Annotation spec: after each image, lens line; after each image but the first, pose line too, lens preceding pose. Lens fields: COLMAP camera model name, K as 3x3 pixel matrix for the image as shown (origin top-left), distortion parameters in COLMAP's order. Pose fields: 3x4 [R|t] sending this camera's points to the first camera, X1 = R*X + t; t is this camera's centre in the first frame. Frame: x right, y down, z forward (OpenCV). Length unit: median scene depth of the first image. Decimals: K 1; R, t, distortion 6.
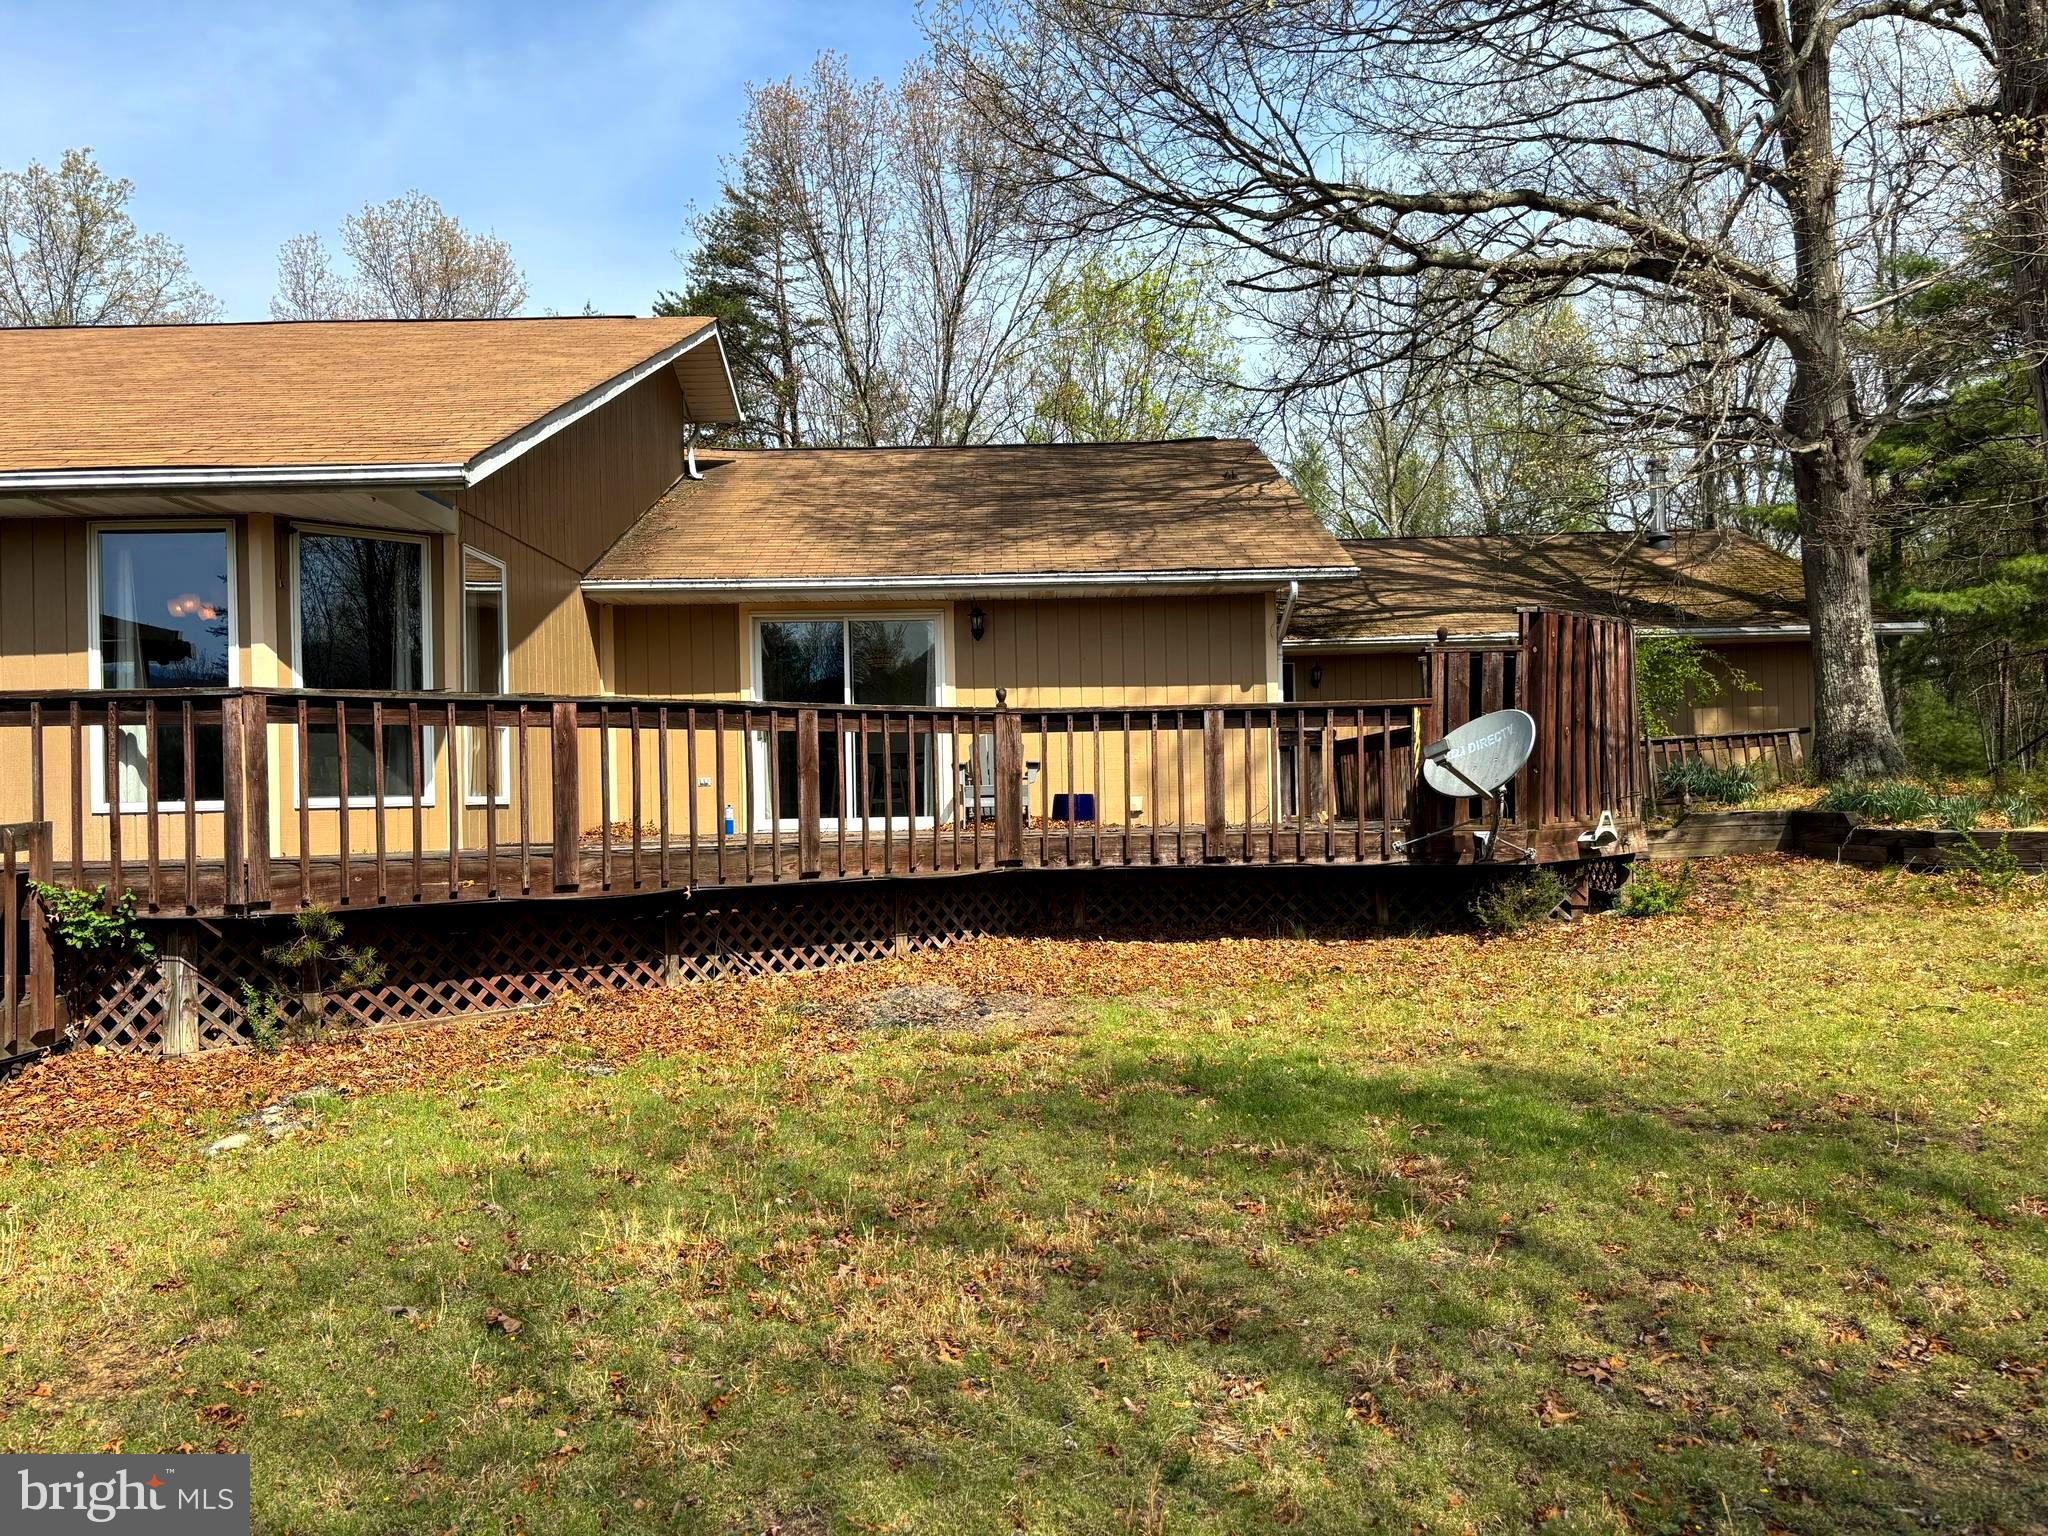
lens RADIAL K [[1548.3, 0, 1034.6], [0, 1548.3, 774.2], [0, 0, 1]] dist [0.050216, -0.060200]
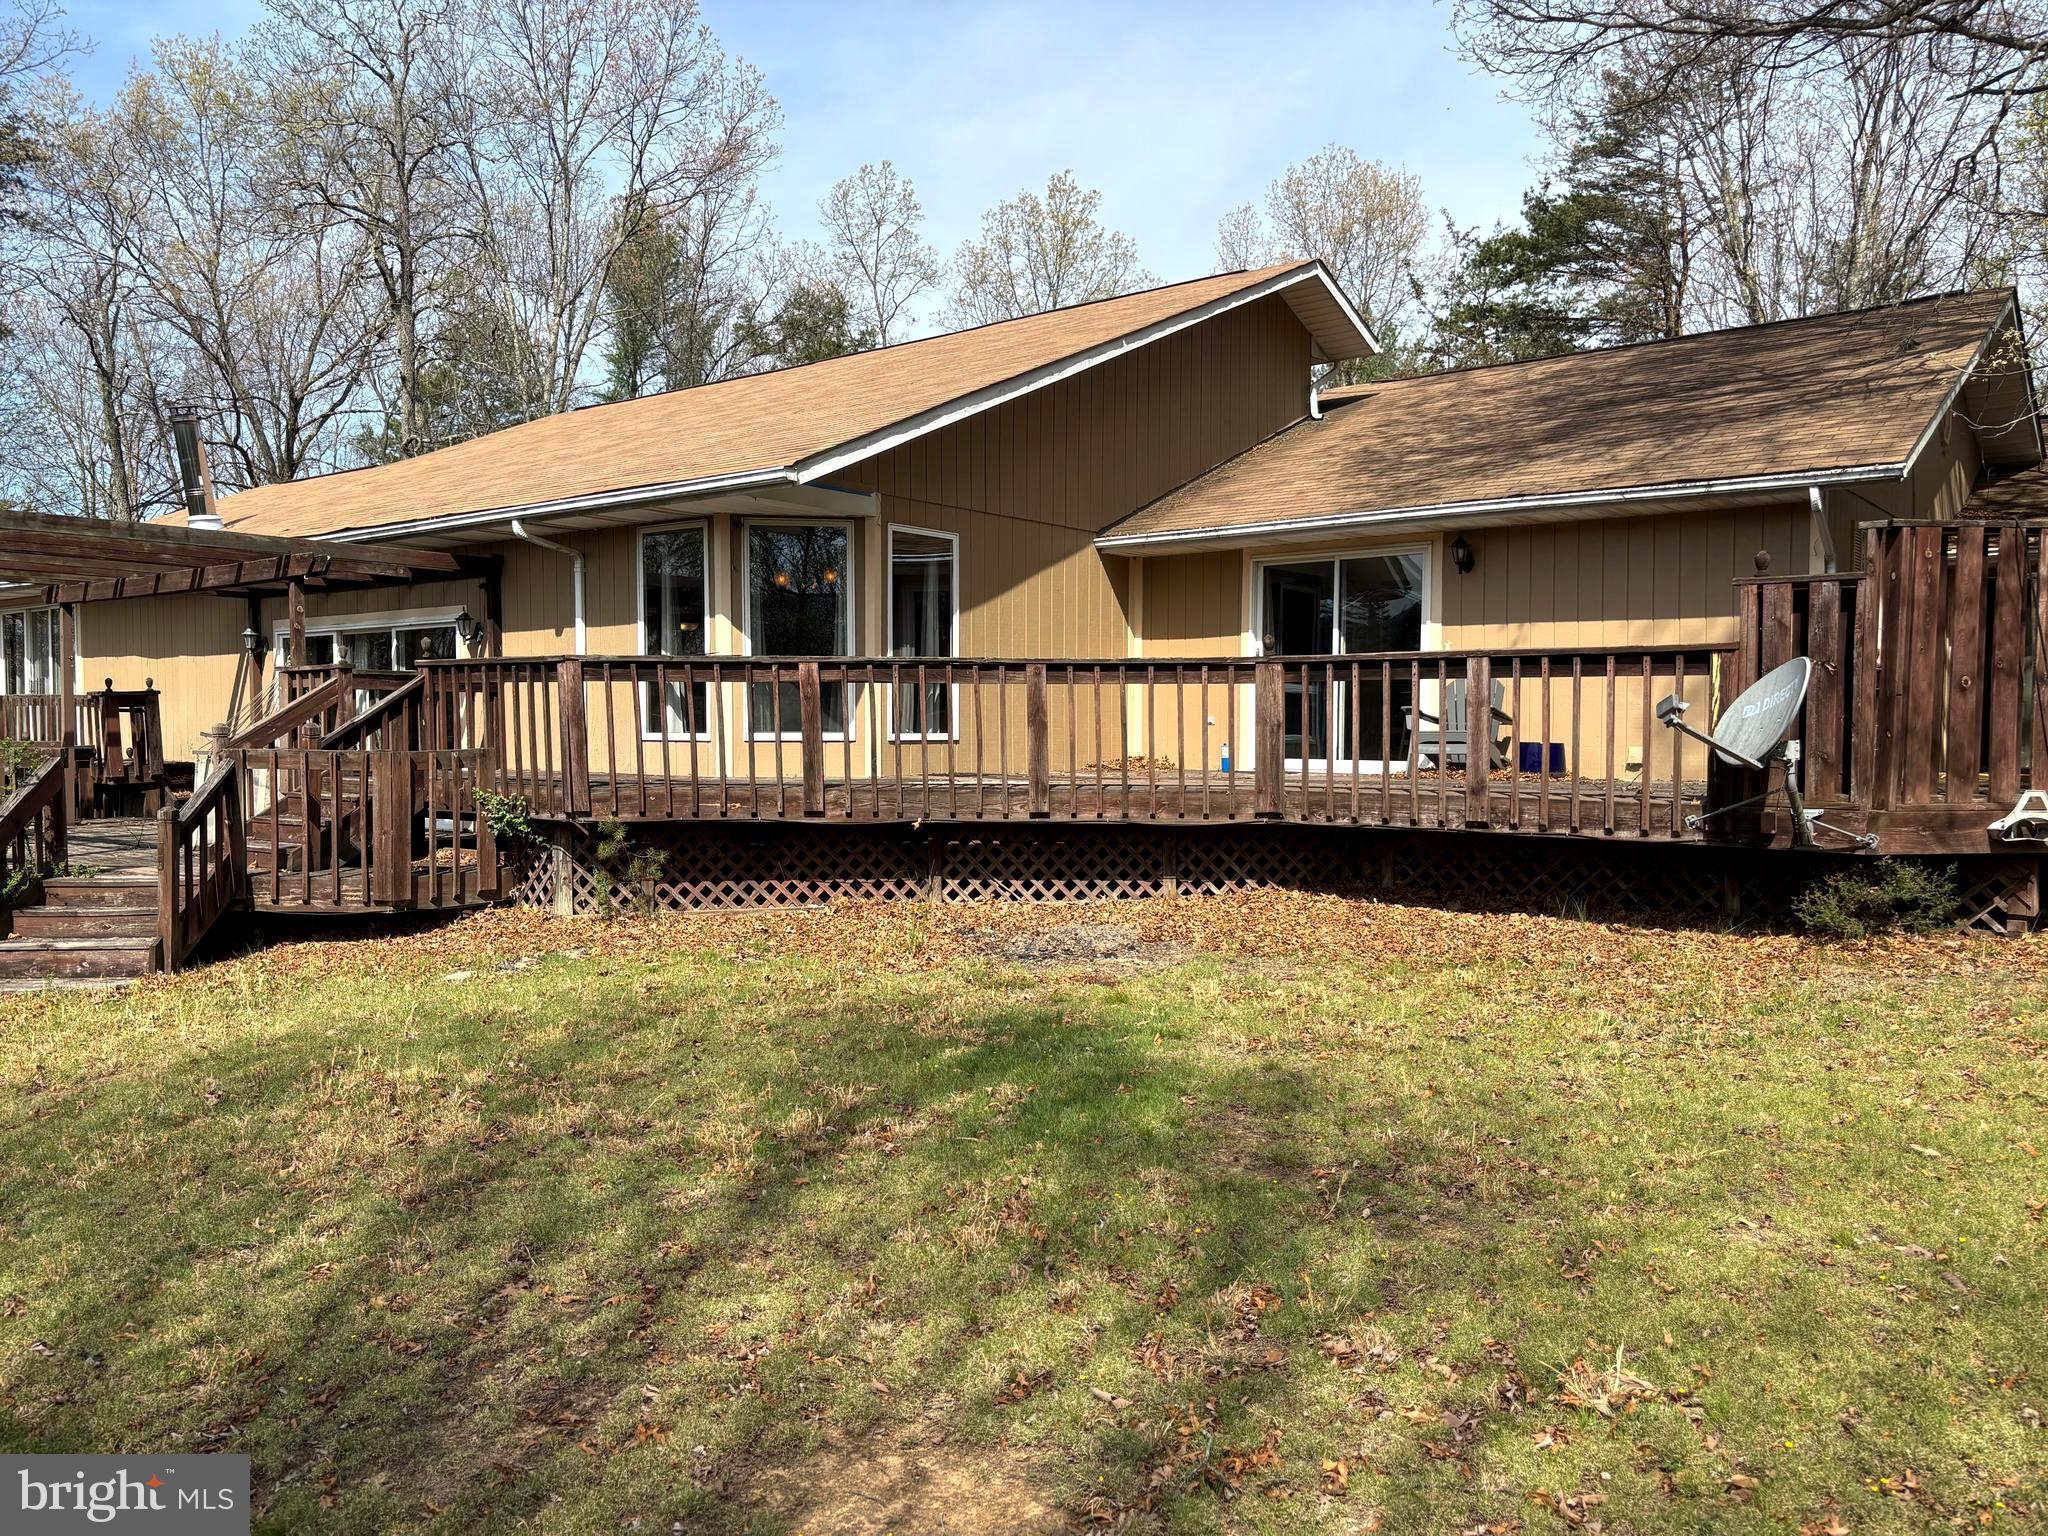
lens RADIAL K [[1548.3, 0, 1009.9], [0, 1548.3, 783.3], [0, 0, 1]] dist [0.050216, -0.060200]
pose [[0.775420, 0.045277, -0.629820, 0.517464], [-0.008866, 0.998108, 0.060838, -0.023108], [0.631384, -0.041591, 0.774355, 0.140634]]
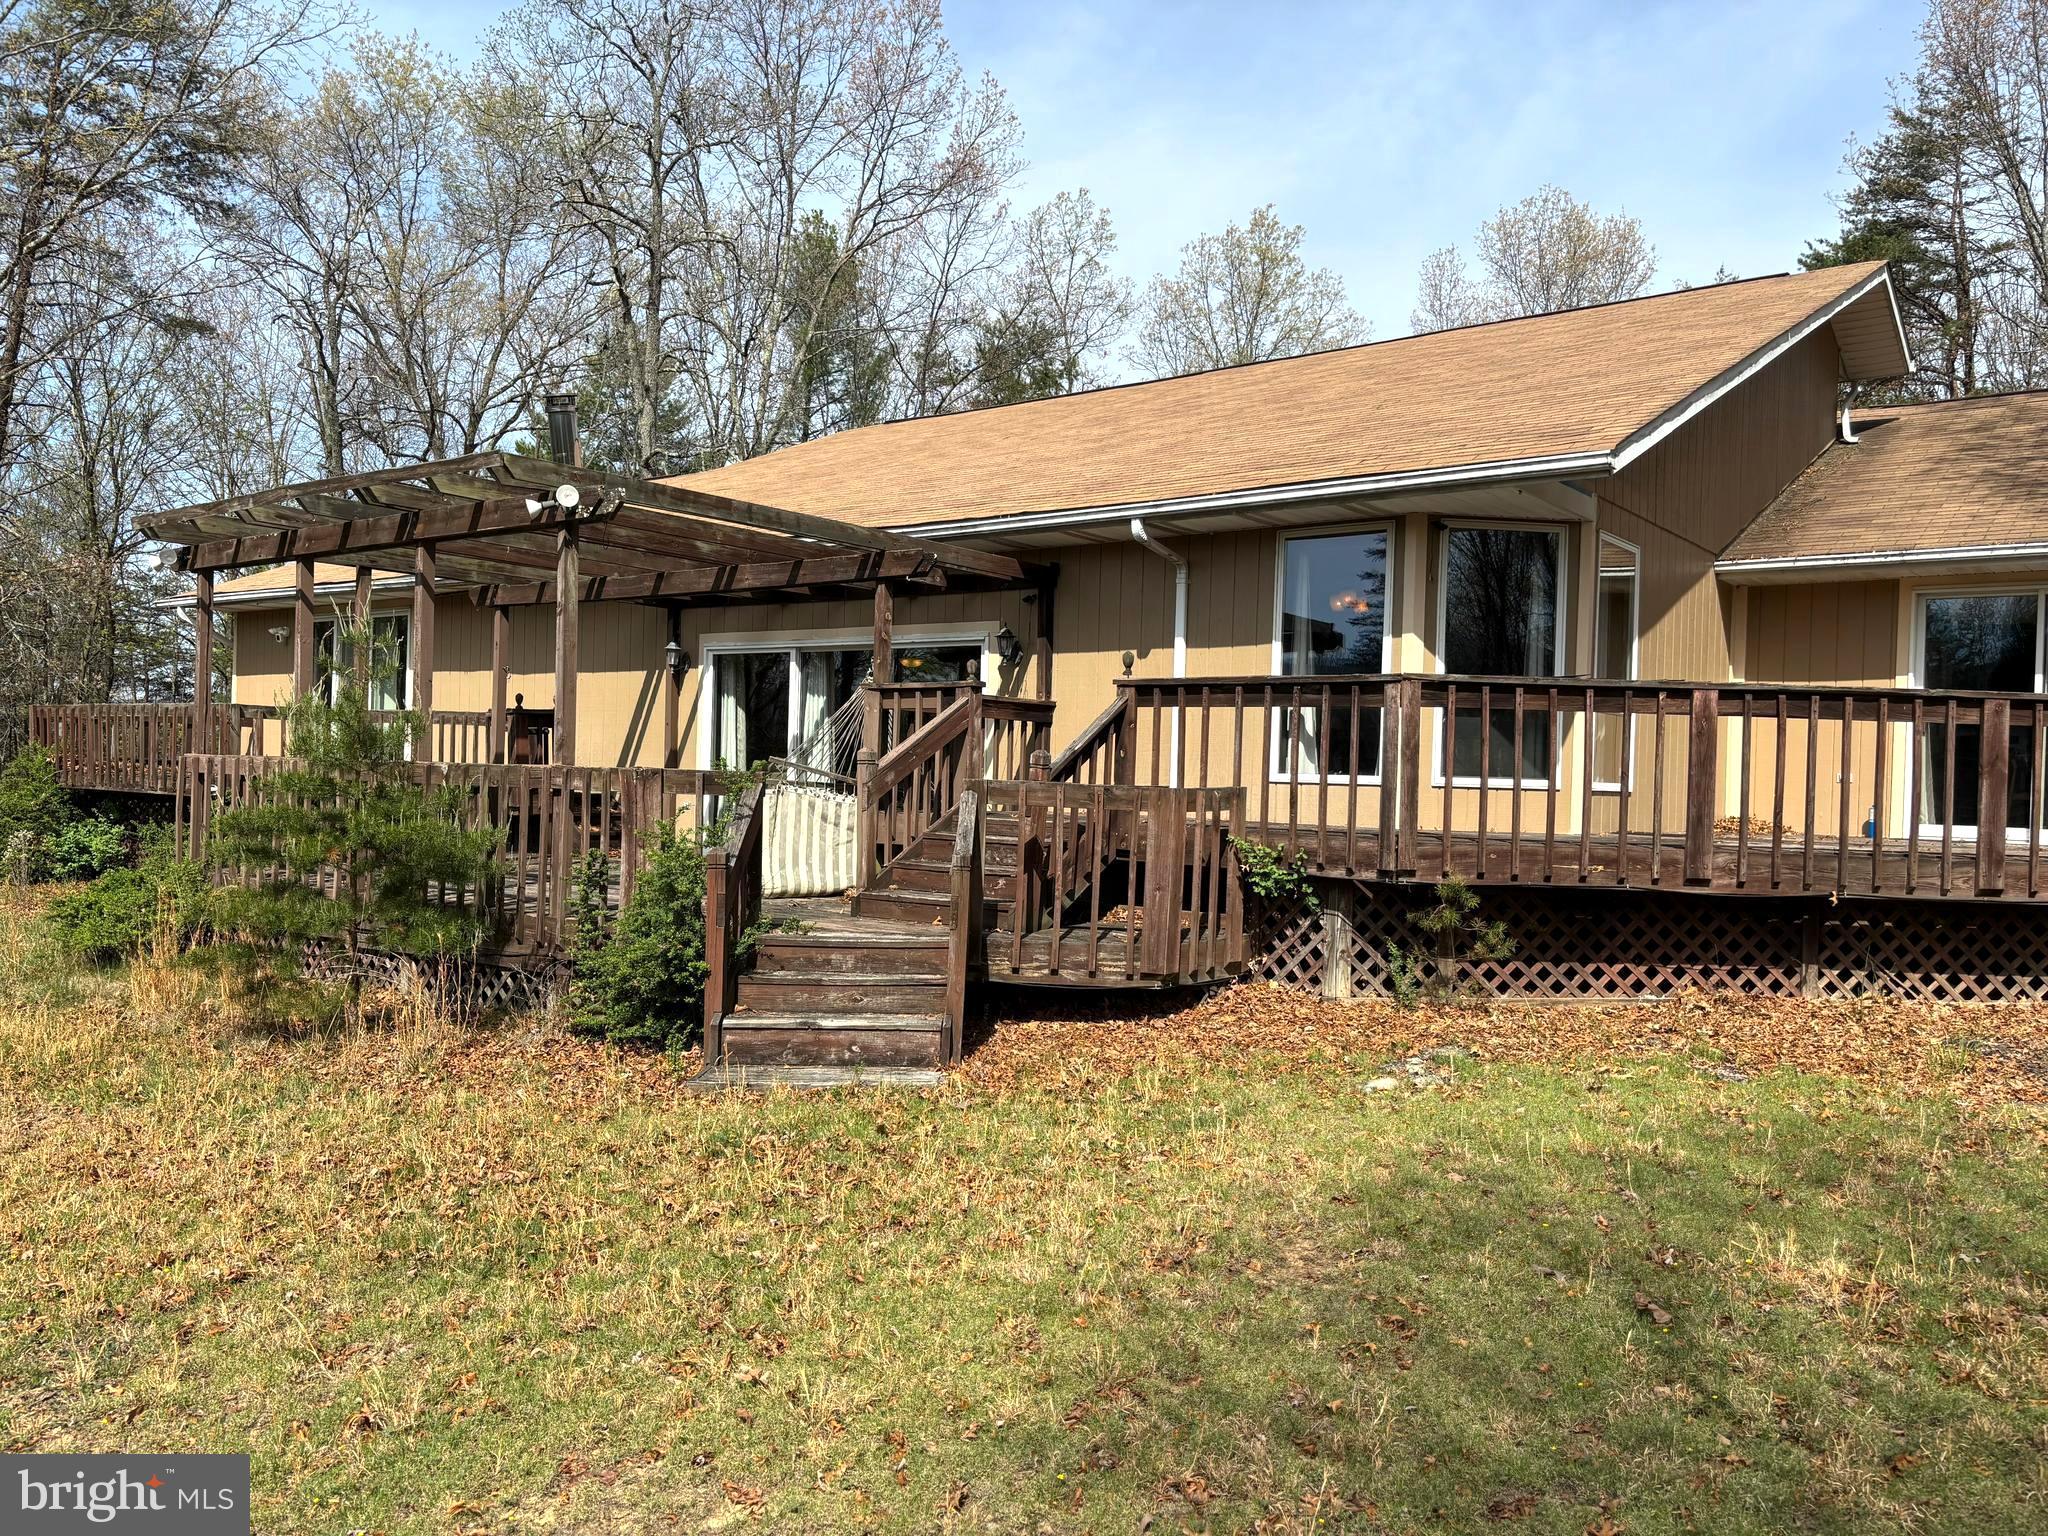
lens RADIAL K [[1548.3, 0, 1023.8], [0, 1548.3, 780.5], [0, 0, 1]] dist [0.050216, -0.060200]
pose [[0.776634, 0.046752, -0.628215, -0.018346], [-0.038617, 0.998900, 0.026598, 0.000586], [0.628767, 0.003603, 0.777585, -0.013561]]
